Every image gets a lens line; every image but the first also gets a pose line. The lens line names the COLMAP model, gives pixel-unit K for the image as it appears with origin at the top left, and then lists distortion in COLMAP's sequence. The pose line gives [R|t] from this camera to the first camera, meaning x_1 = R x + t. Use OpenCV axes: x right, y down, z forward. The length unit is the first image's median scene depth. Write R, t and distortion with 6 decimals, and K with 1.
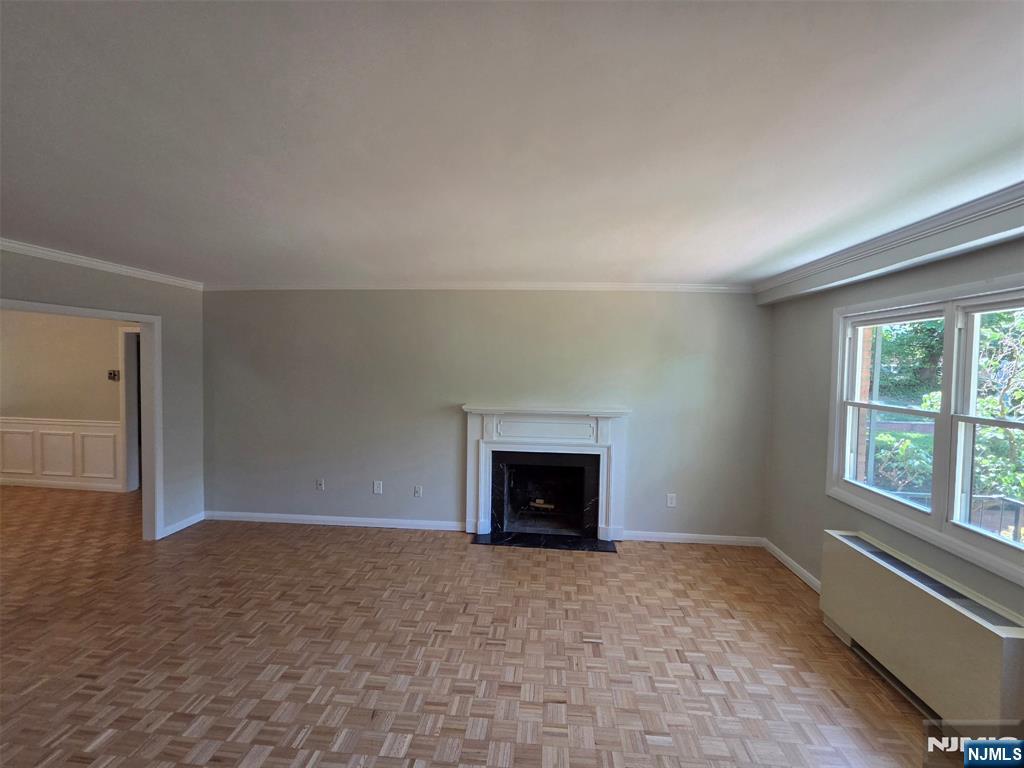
lens RADIAL K [[418.4, 0, 514.6], [0, 418.4, 382.3], [0, 0, 1]] dist [-0.006903, 0.000674]
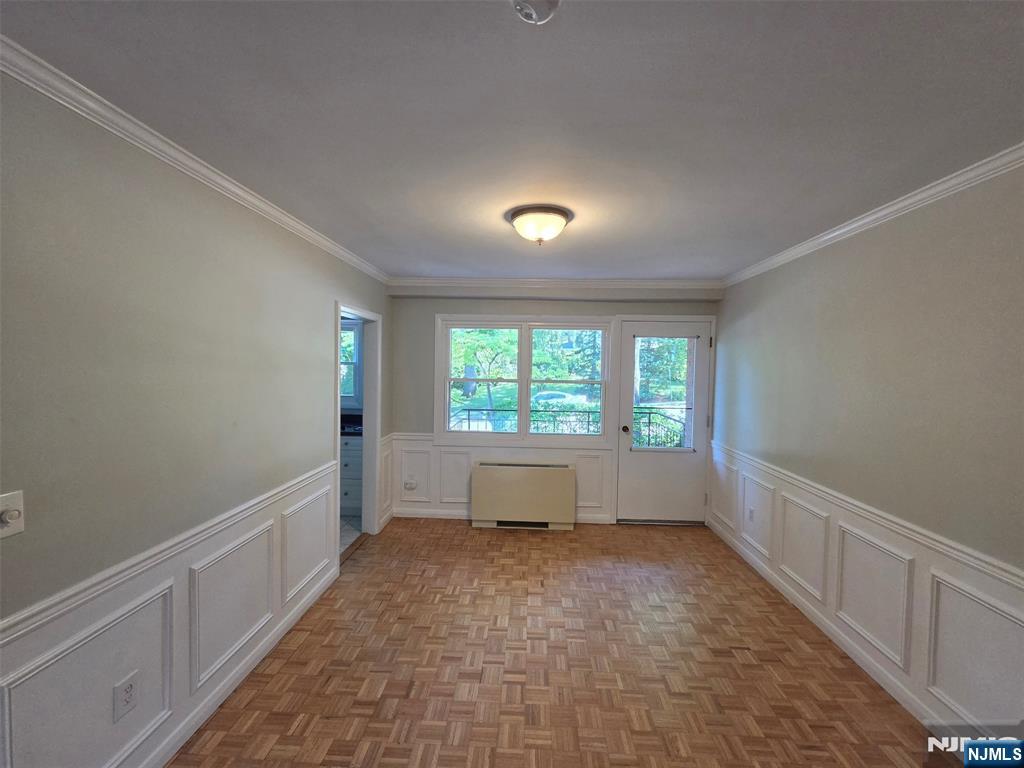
lens RADIAL K [[418.4, 0, 516.8], [0, 418.4, 380.3], [0, 0, 1]] dist [-0.006903, 0.000674]
pose [[0.029024, 0.016023, -0.999450, -0.917167], [-0.057388, 0.998249, 0.014337, -0.033147], [0.997930, 0.056940, 0.029892, 0.816429]]
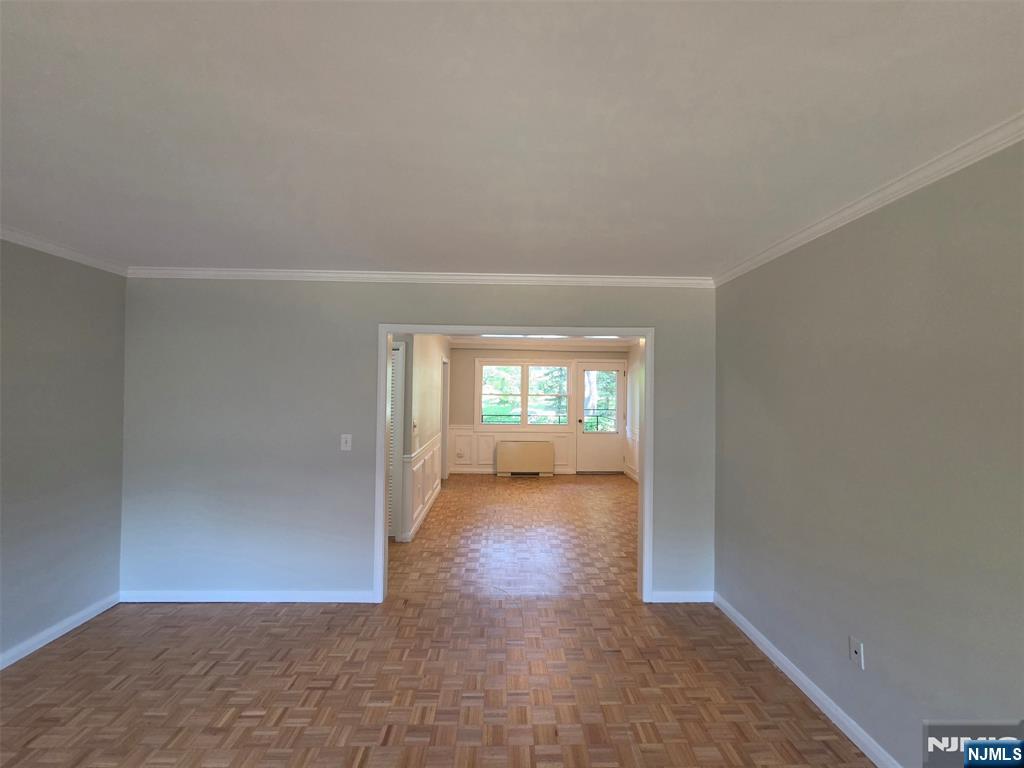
lens RADIAL K [[418.4, 0, 516.3], [0, 418.4, 377.6], [0, 0, 1]] dist [-0.006903, 0.000674]
pose [[0.106381, -0.039642, -0.993535, -0.056546], [-0.052095, 0.997610, -0.045382, -0.007714], [0.992960, 0.056586, 0.104062, 0.620801]]
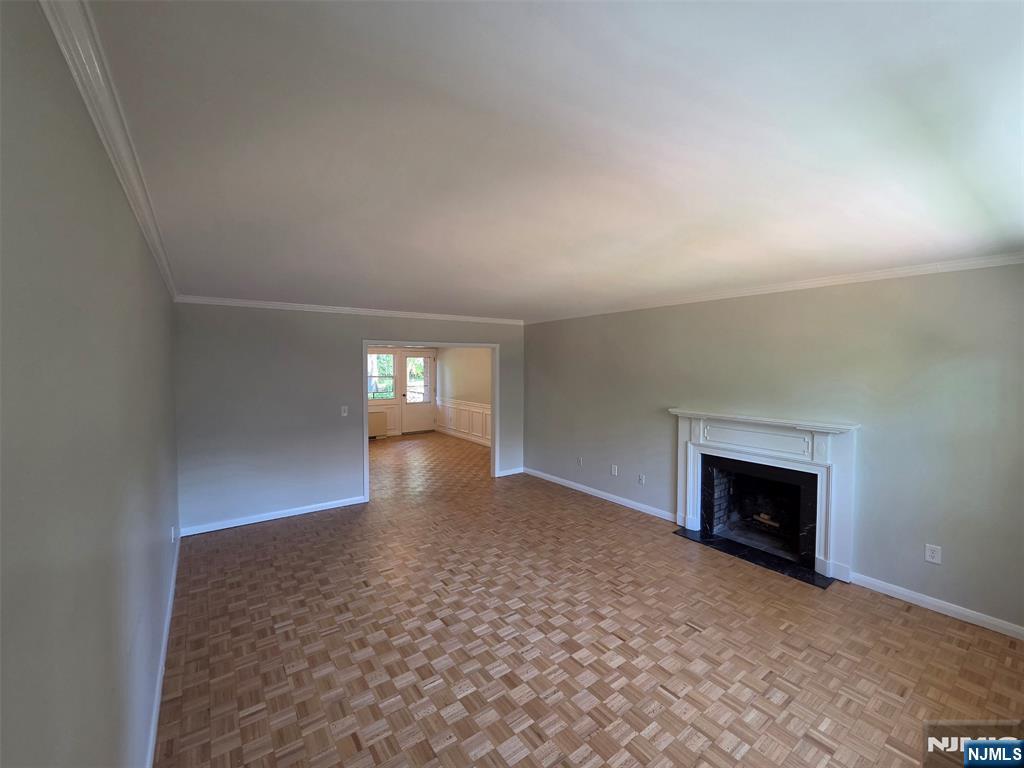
lens RADIAL K [[418.4, 0, 518.8], [0, 418.4, 380.6], [0, 0, 1]] dist [-0.006903, 0.000674]
pose [[0.660895, 0.012253, -0.750378, 0.446045], [-0.022687, 0.999736, -0.003657, -0.006246], [0.750135, 0.019440, 0.660999, -0.050219]]
